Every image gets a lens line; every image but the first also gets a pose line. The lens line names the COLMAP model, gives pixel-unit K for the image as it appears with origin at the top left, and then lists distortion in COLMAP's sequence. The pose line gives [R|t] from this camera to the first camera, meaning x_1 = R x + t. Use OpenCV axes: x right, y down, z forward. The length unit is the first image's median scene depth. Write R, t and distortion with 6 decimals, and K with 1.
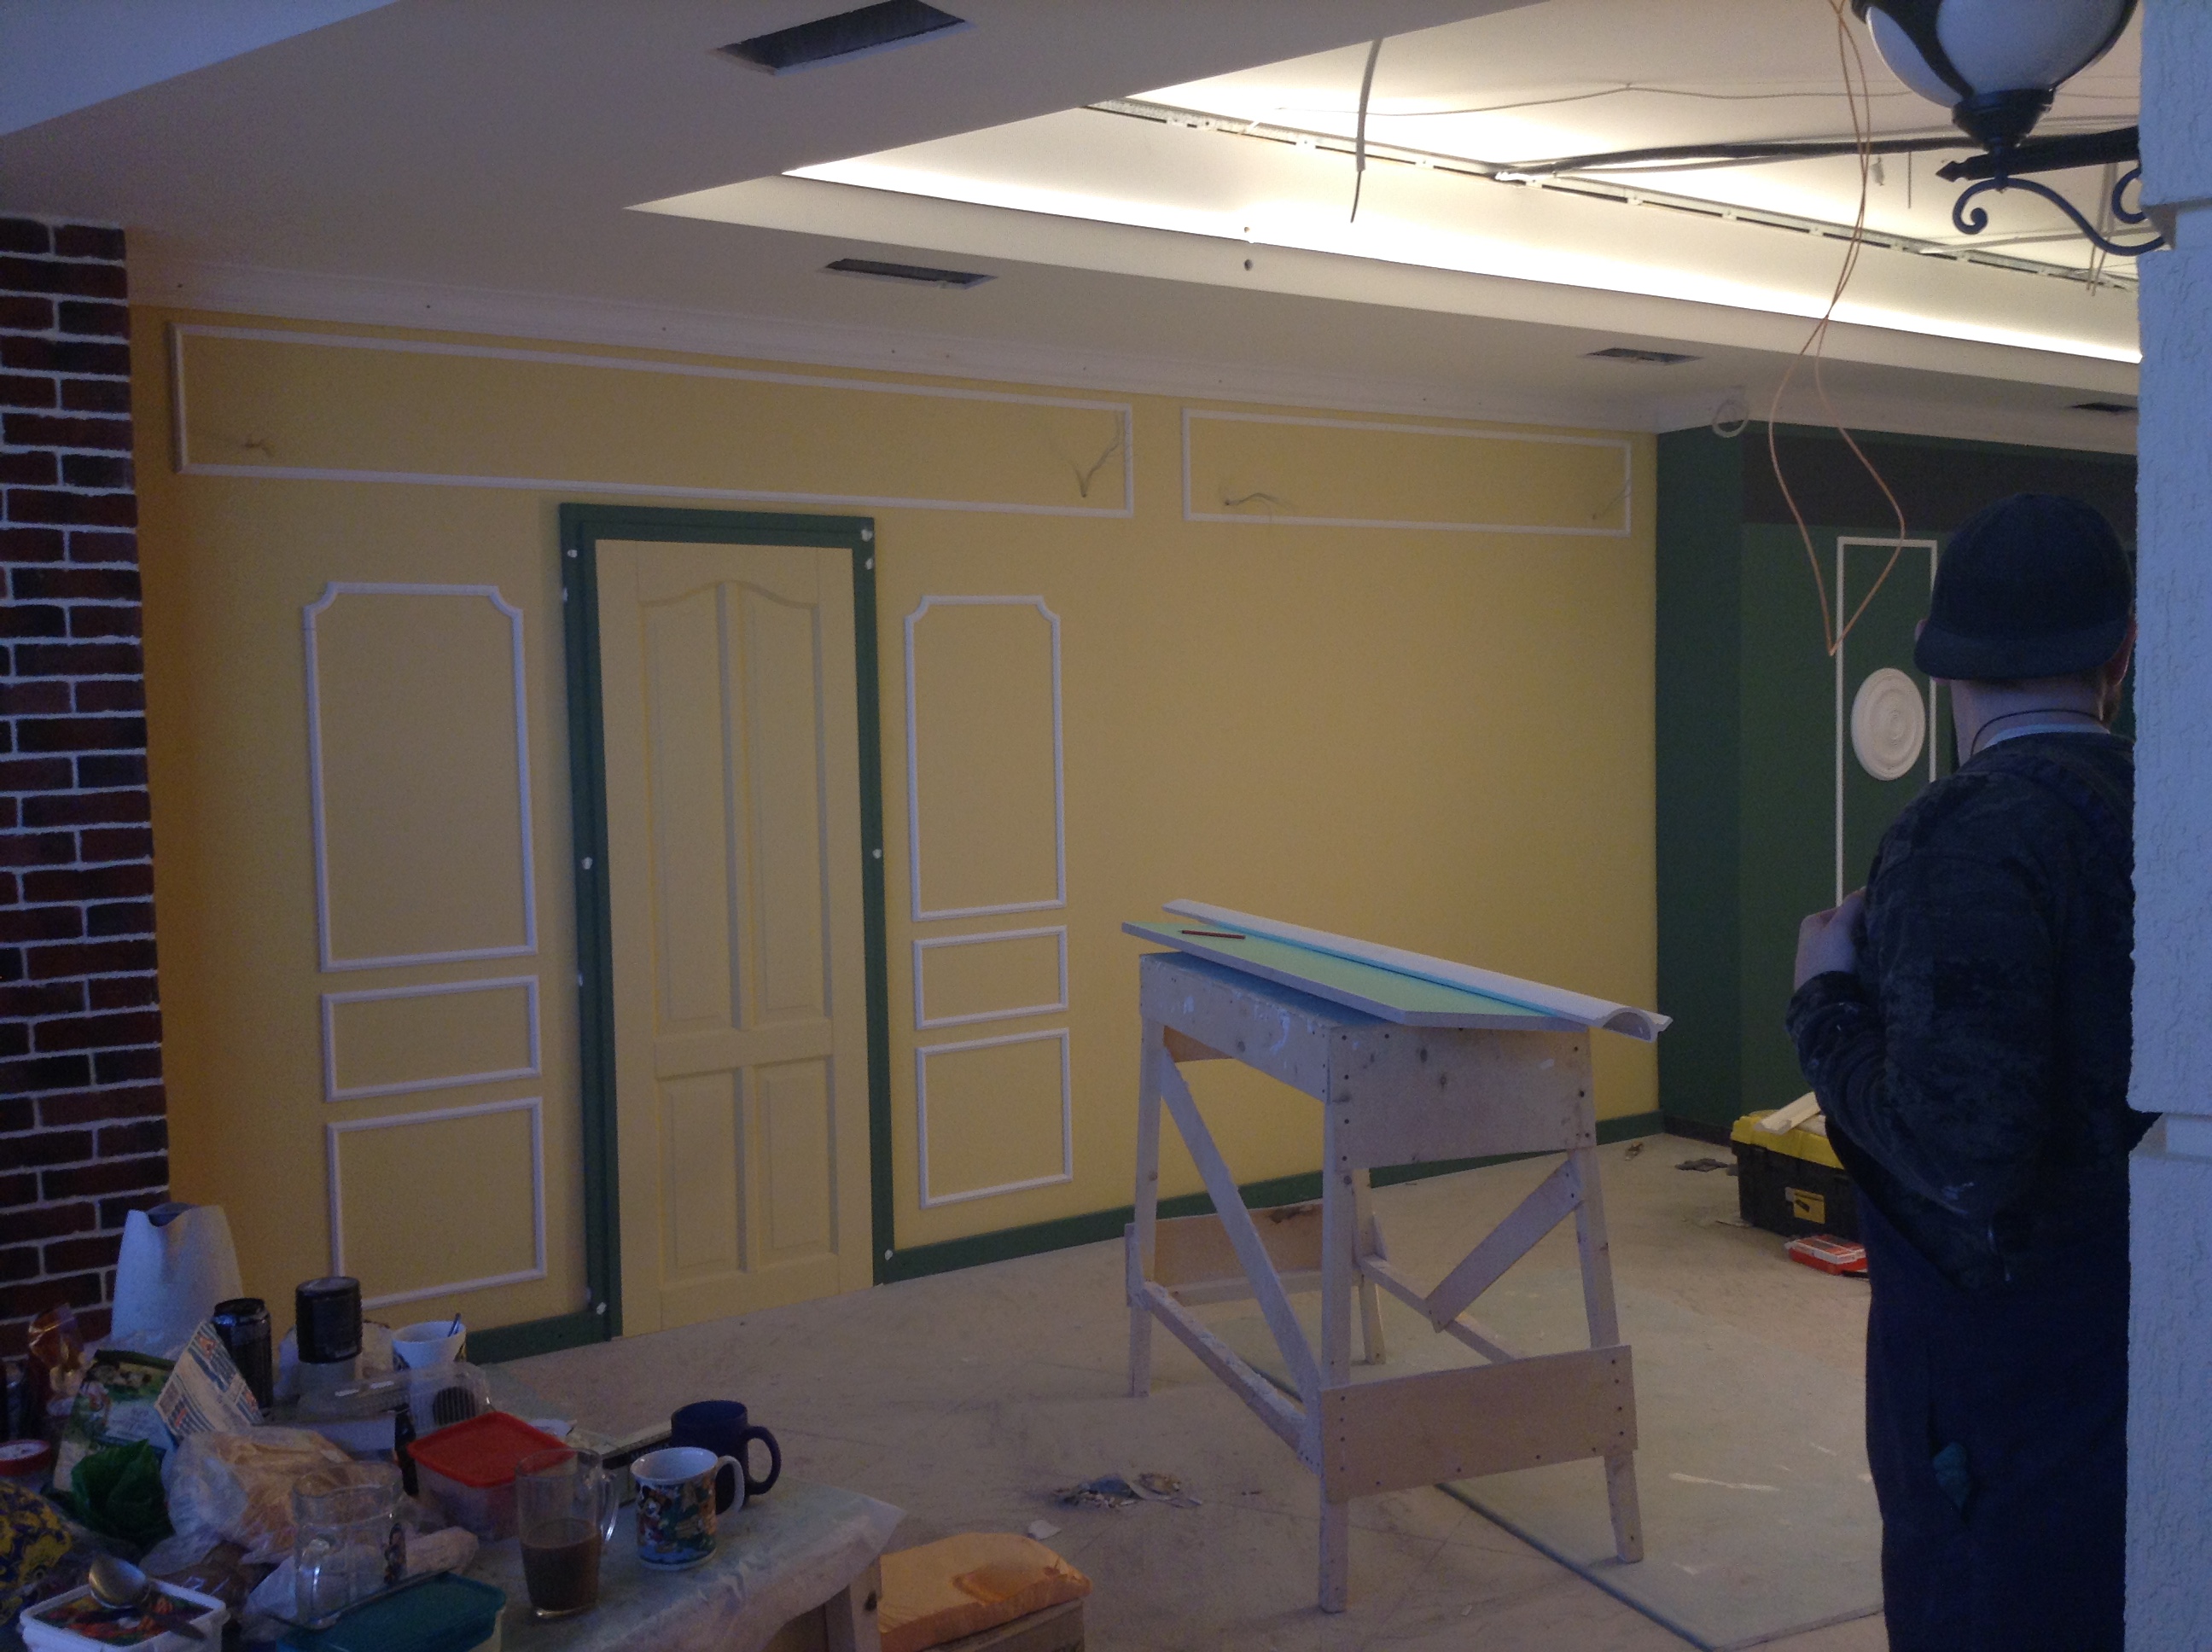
lens RADIAL K [[2064.2, 0, 1100.2], [0, 2064.2, 834.1], [0, 0, 1]] dist [0.150259, -0.326331]
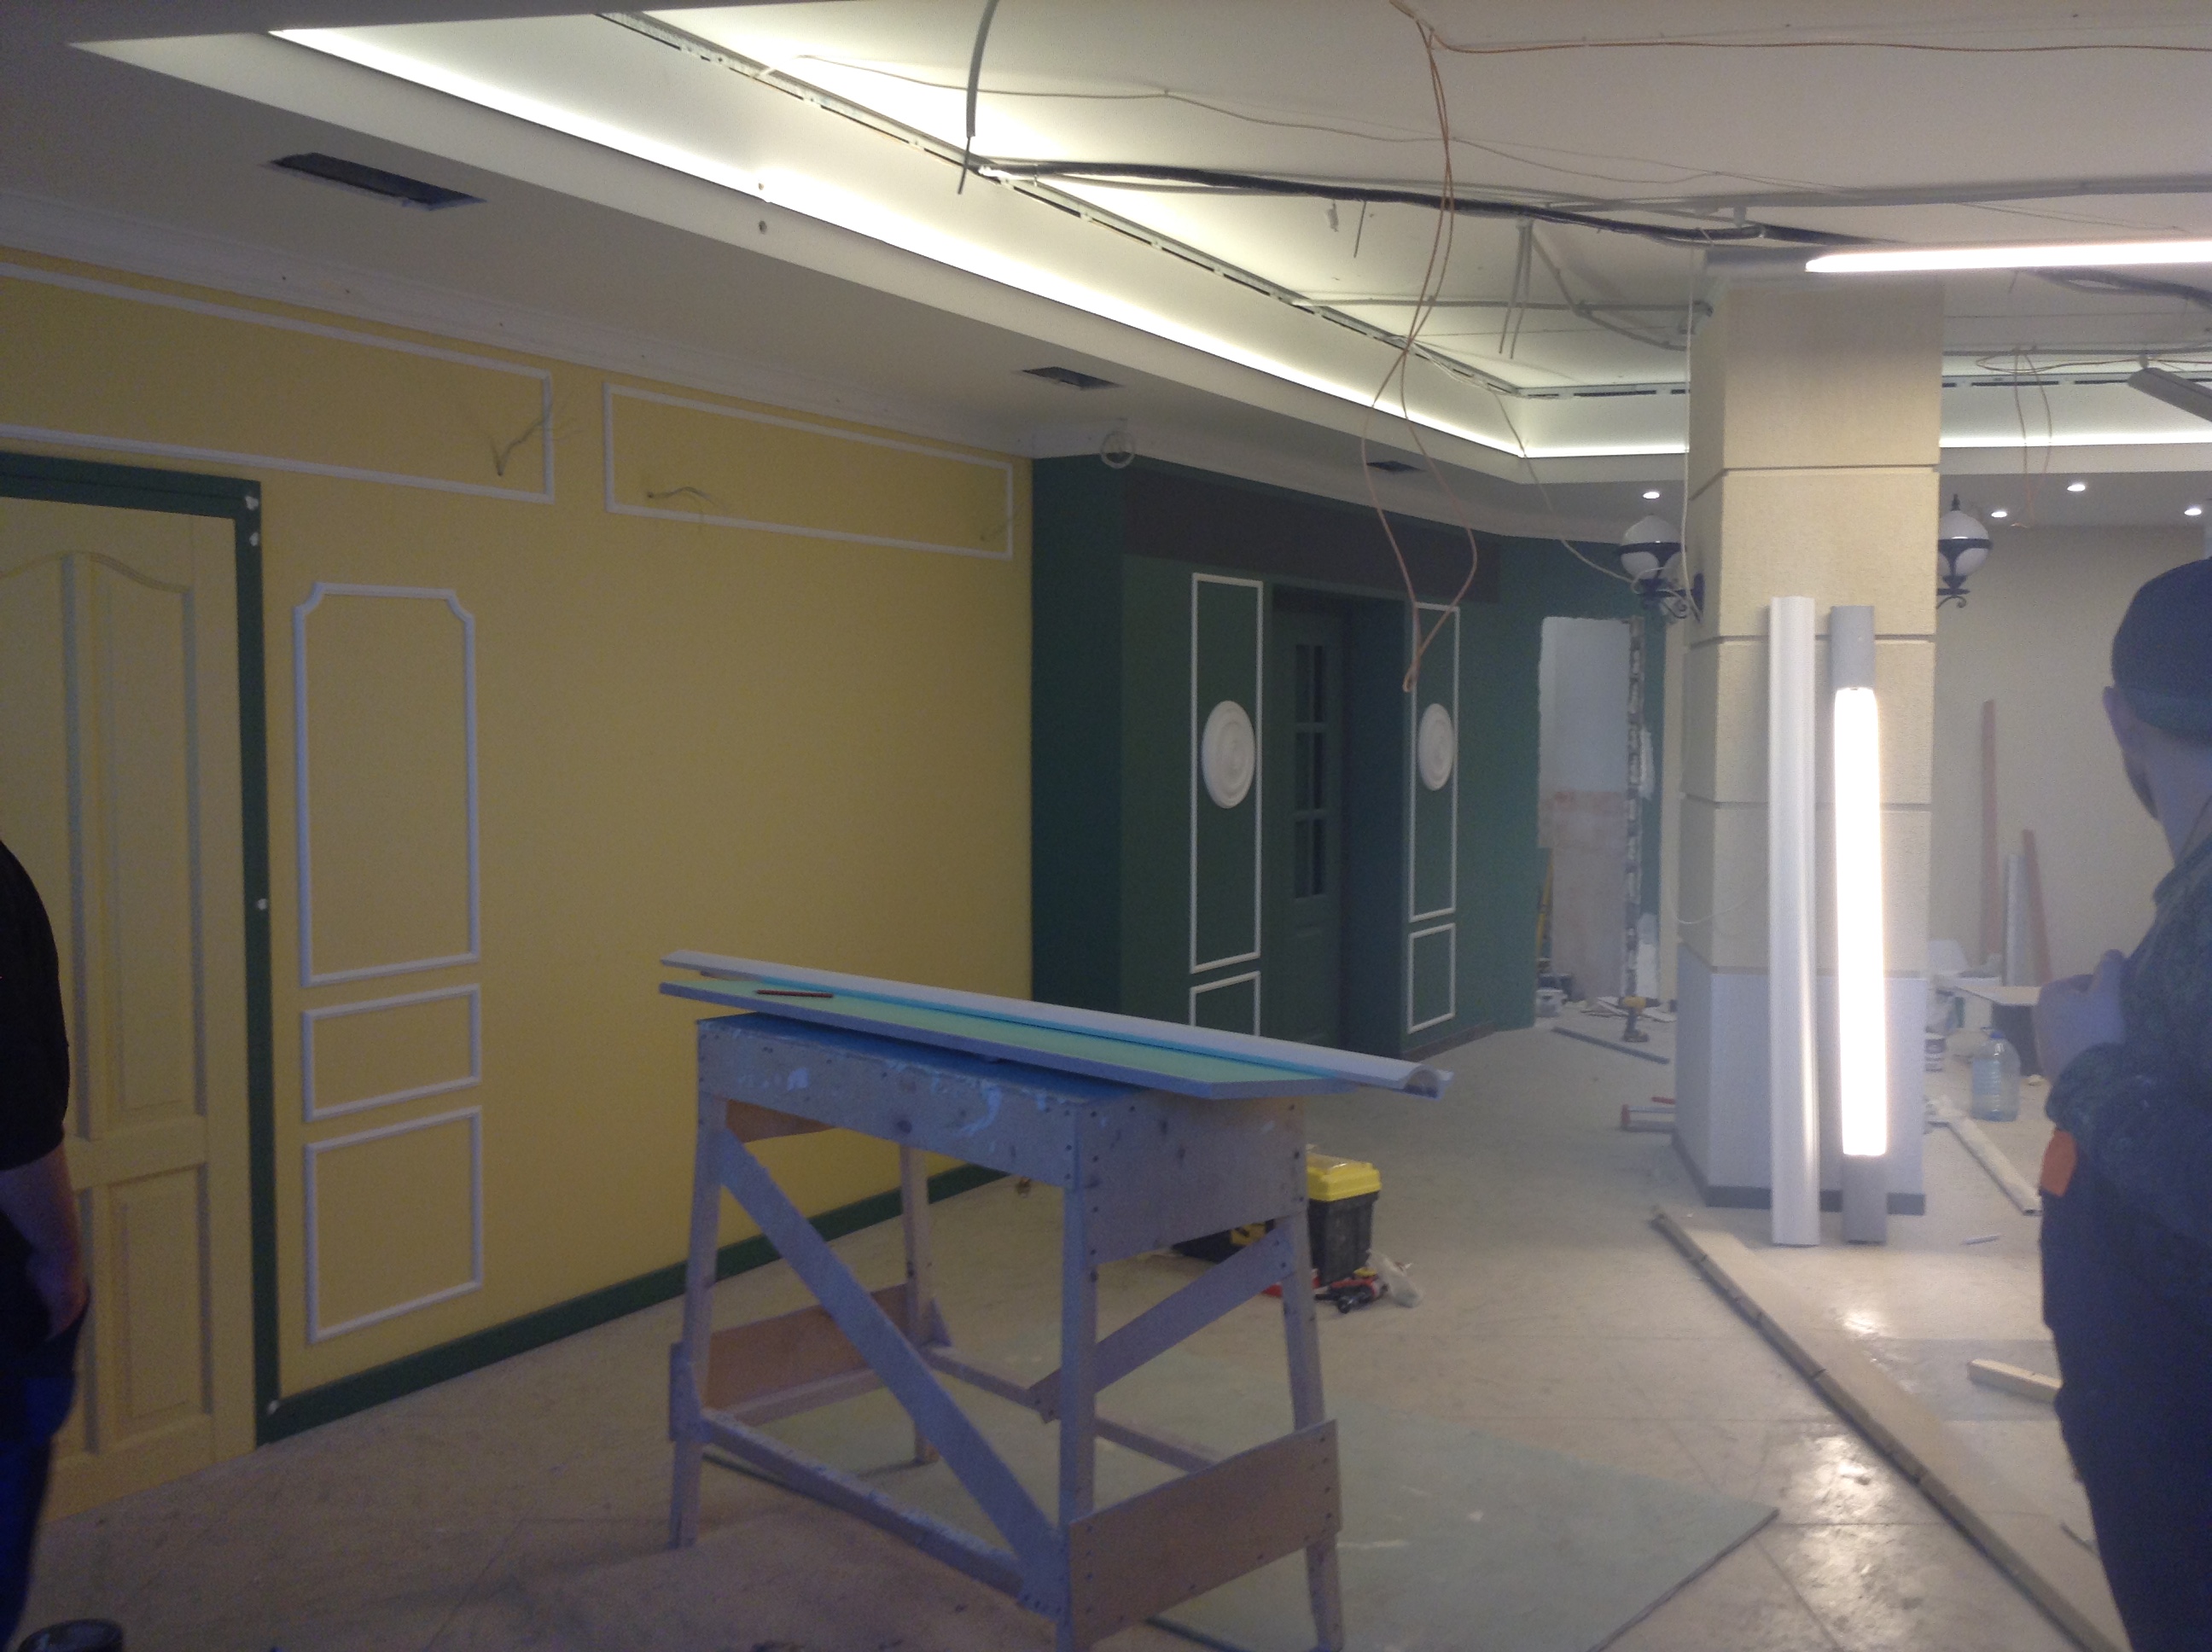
lens RADIAL K [[2061.6, 0, 1106.0], [0, 2061.6, 826.0], [0, 0, 1]] dist [0.156027, -0.321444]
pose [[0.898475, -0.003500, 0.439011, -0.170368], [0.008606, 0.999916, -0.009641, -0.009998], [-0.438941, 0.012440, 0.898430, 0.135192]]
